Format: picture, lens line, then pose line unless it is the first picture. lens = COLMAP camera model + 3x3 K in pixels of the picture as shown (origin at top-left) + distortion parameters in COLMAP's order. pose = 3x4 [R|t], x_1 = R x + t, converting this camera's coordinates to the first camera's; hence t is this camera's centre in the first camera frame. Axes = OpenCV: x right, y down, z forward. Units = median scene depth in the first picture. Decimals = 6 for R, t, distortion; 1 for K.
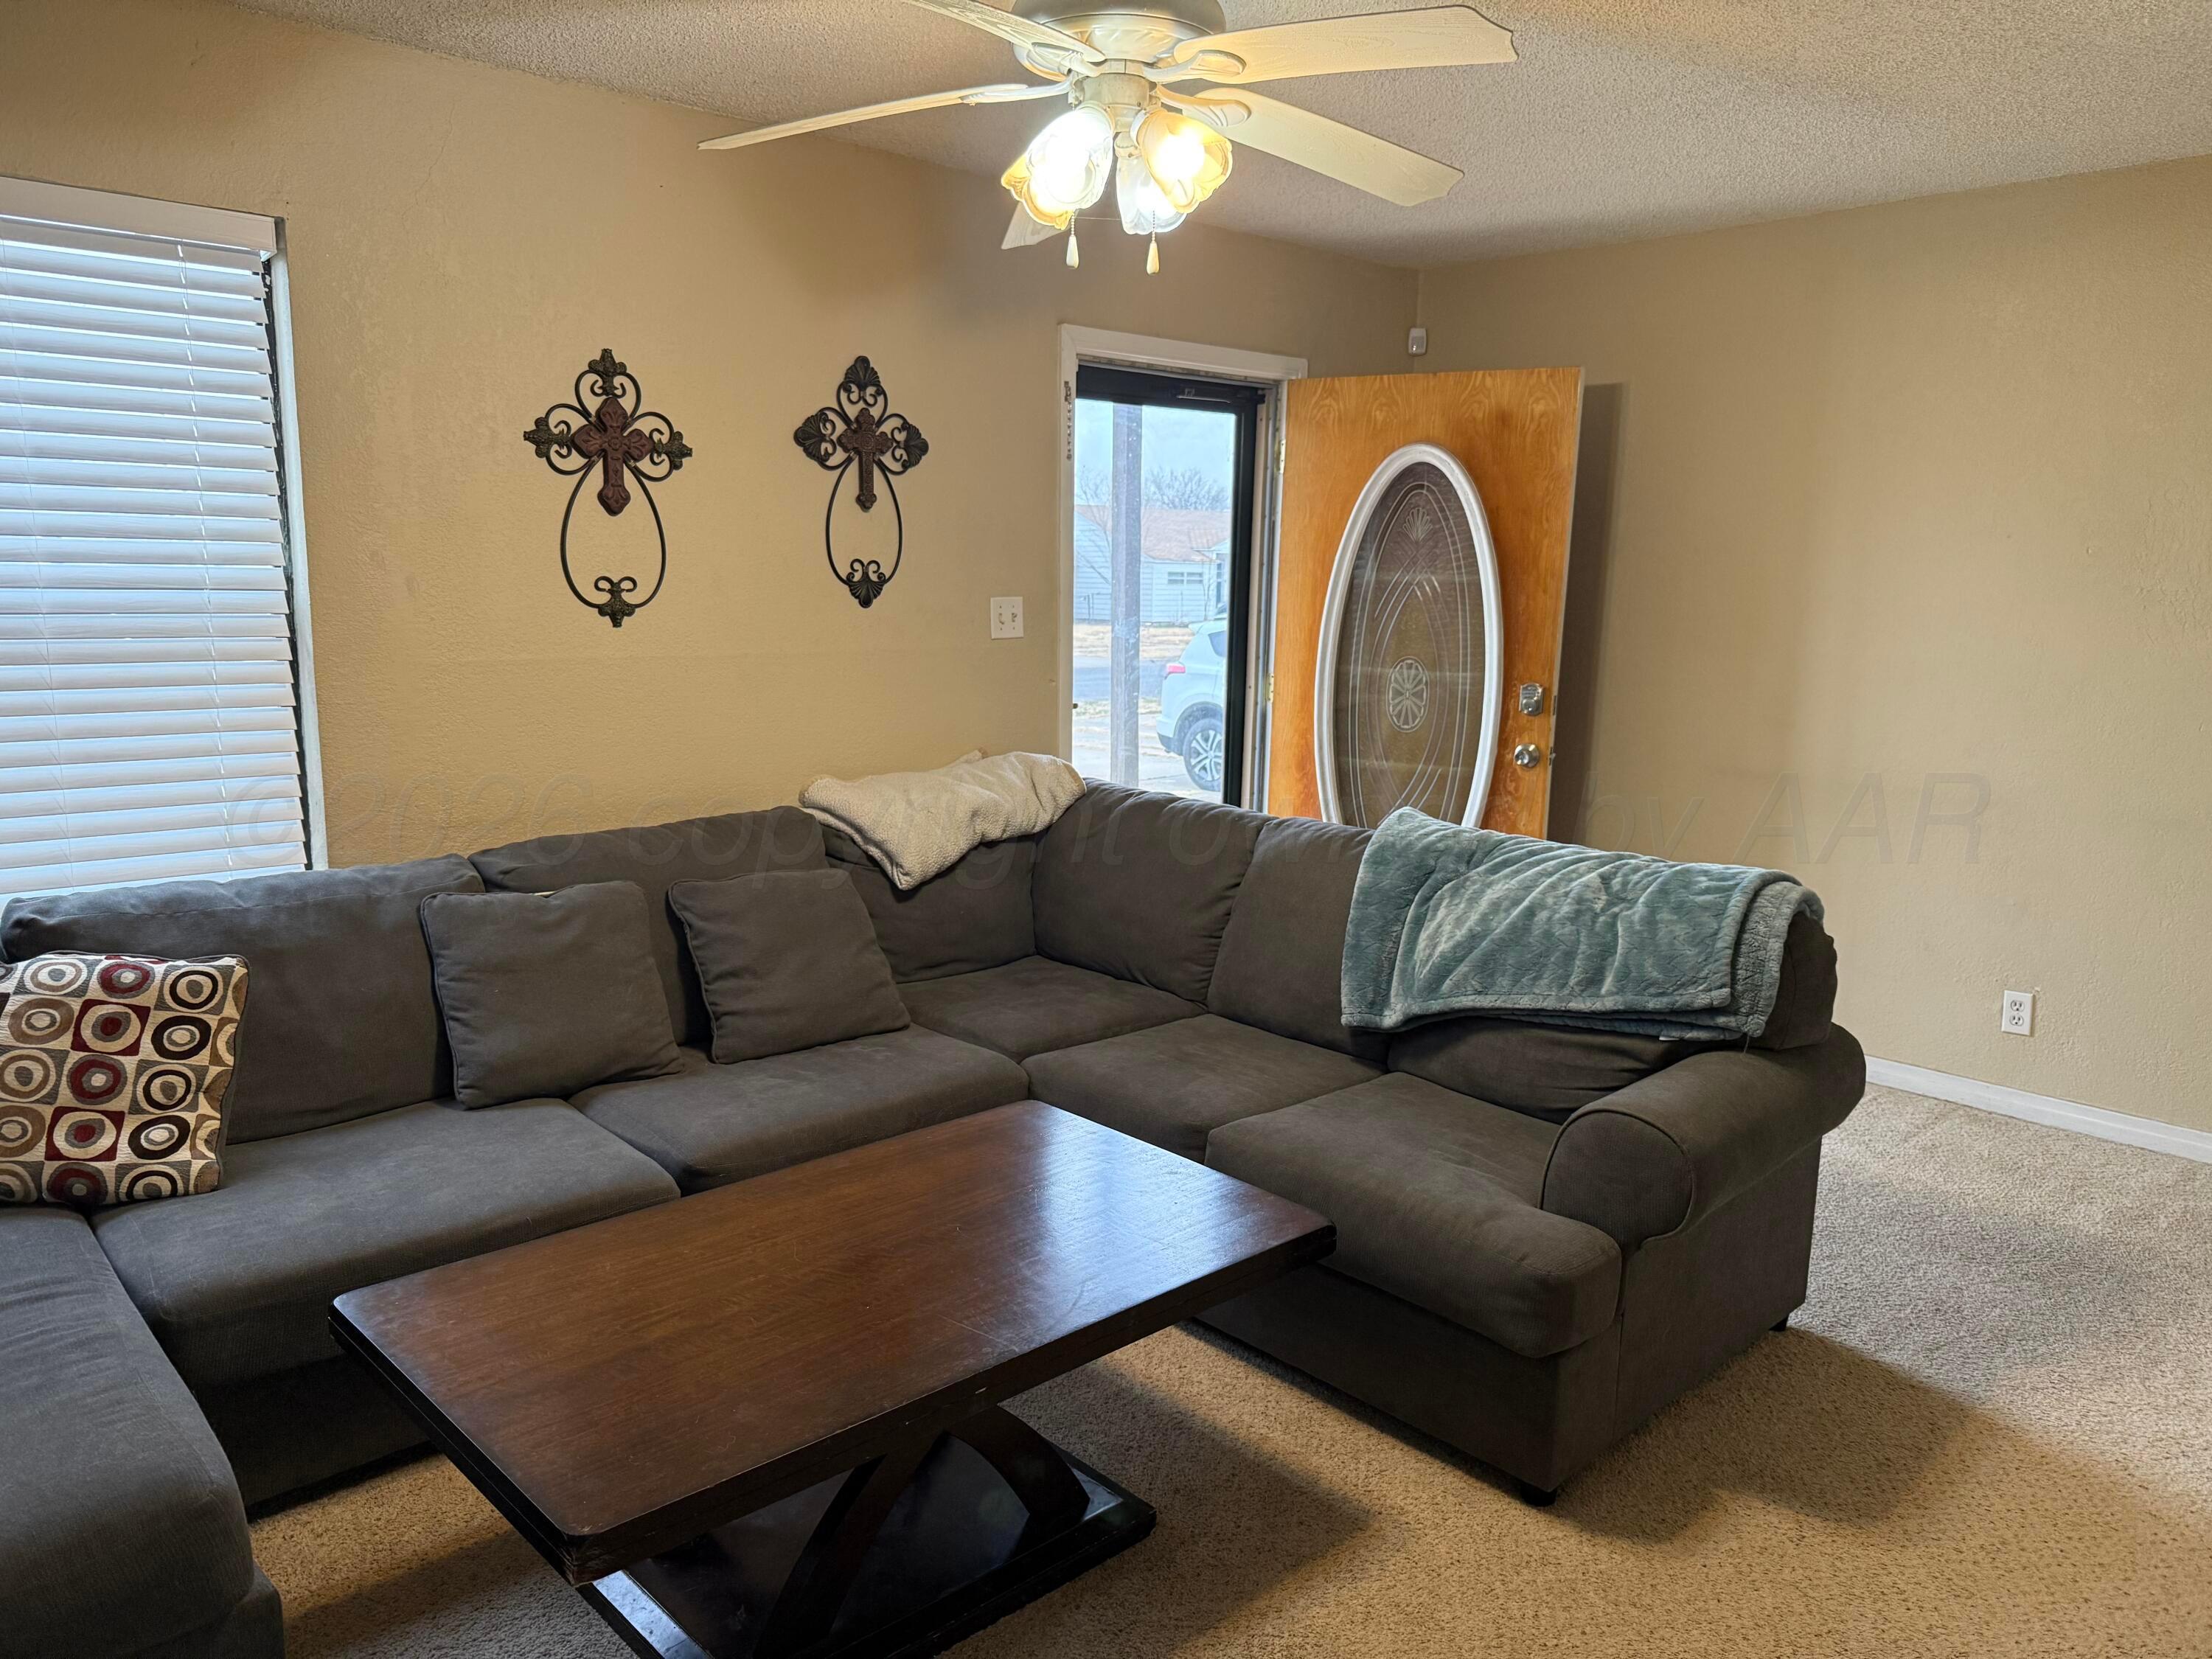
lens RADIAL K [[1580.1, 0, 1103.0], [0, 1580.1, 832.4], [0, 0, 1]] dist [0.133834, -0.181876]
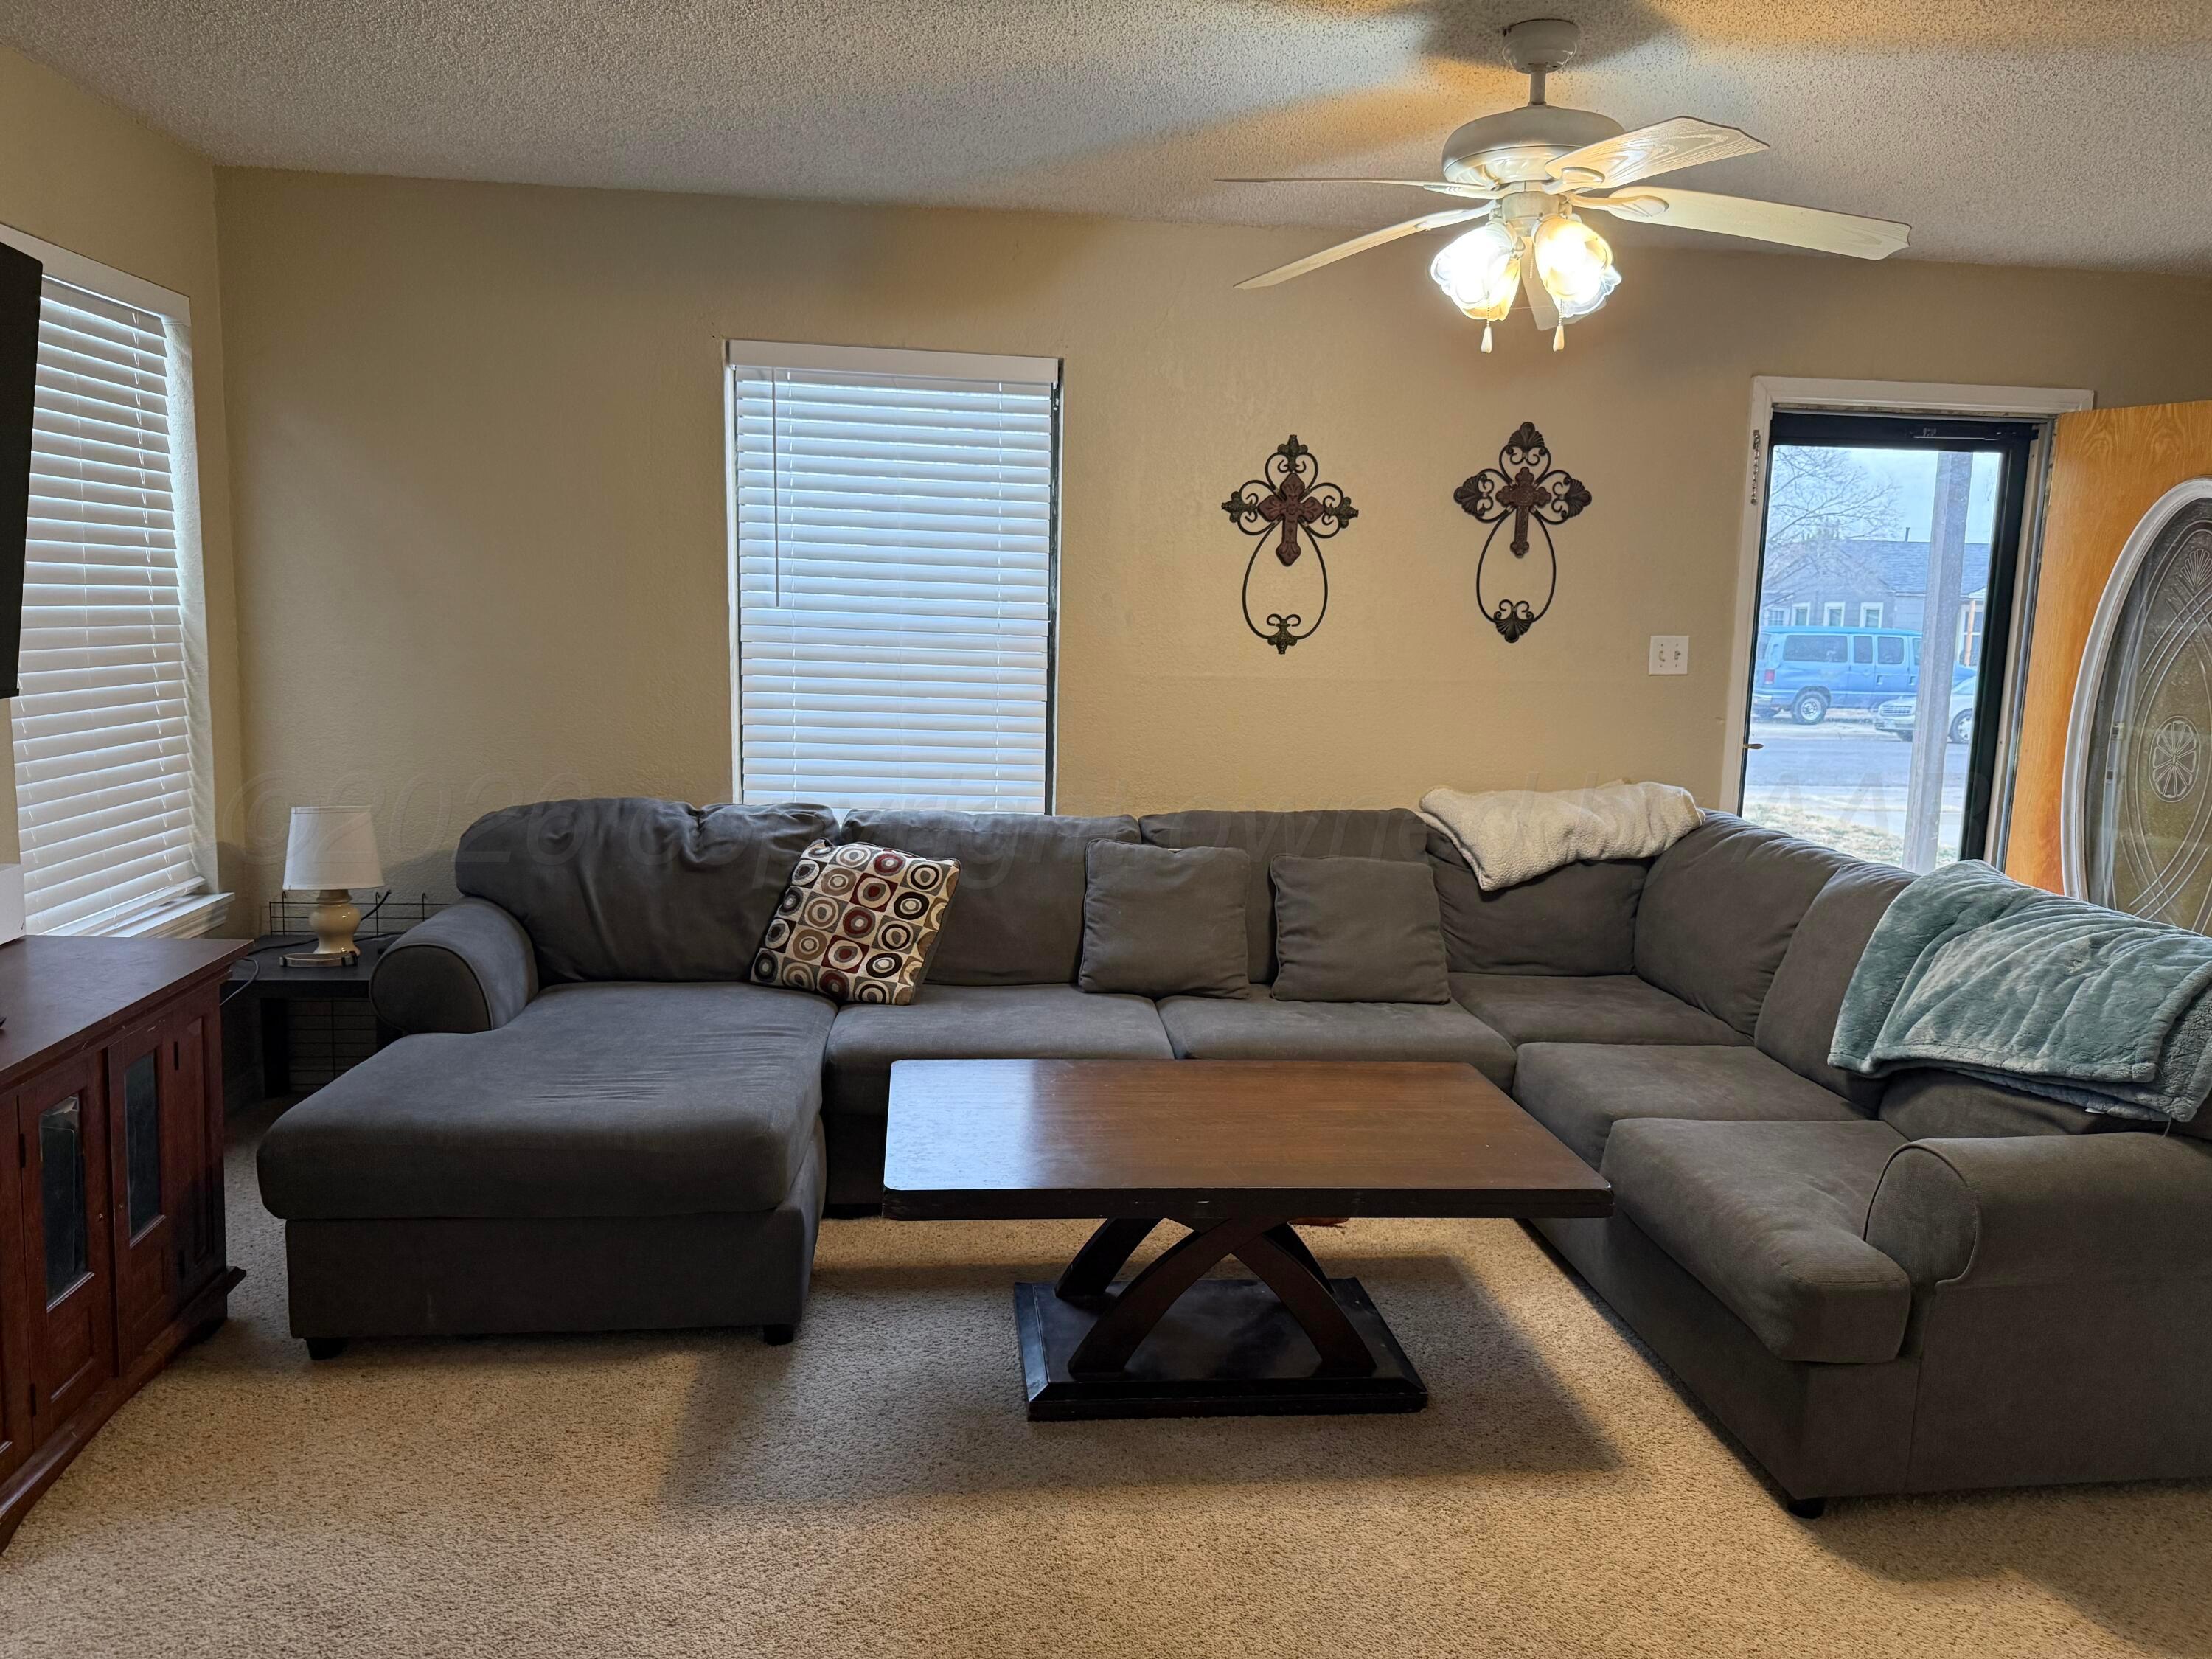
lens RADIAL K [[1580.4, 0, 1110.1], [0, 1580.4, 831.8], [0, 0, 1]] dist [0.172569, -0.305862]
pose [[0.804148, 0.093144, -0.587086, 0.348655], [-0.113332, 0.993554, 0.002399, 0.024177], [0.583525, 0.064606, 0.809521, -0.085377]]
